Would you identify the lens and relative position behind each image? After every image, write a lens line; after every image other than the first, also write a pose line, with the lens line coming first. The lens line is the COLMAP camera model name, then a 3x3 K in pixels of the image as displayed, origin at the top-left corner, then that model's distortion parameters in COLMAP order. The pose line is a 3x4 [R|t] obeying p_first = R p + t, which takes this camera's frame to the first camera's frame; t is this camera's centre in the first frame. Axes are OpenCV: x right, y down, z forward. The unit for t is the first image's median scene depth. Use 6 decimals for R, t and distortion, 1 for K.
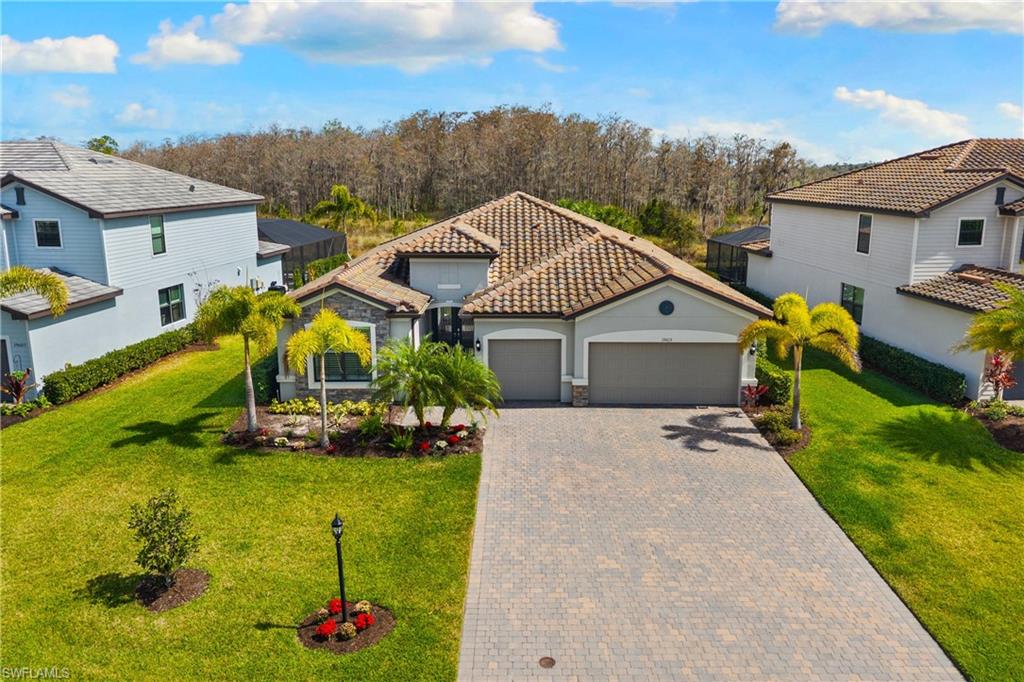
lens RADIAL K [[655.2, 0, 511.9], [0, 655.2, 333.3], [0, 0, 1]] dist [0.011737, -0.002793]
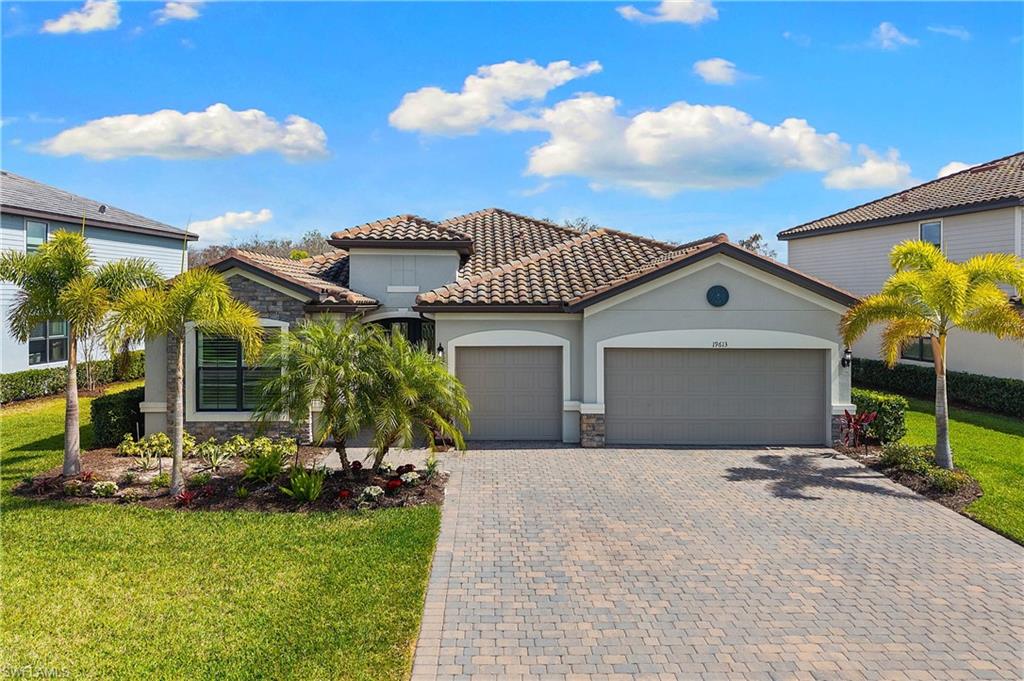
lens RADIAL K [[636.1, 0, 493.1], [0, 636.1, 325.8], [0, 0, 1]] dist [-0.003821, -0.001807]
pose [[0.999835, 0.004172, 0.017697, -0.009219], [-0.000863, 0.983113, -0.182999, 0.115472], [-0.018161, 0.182953, 0.982954, 0.368510]]
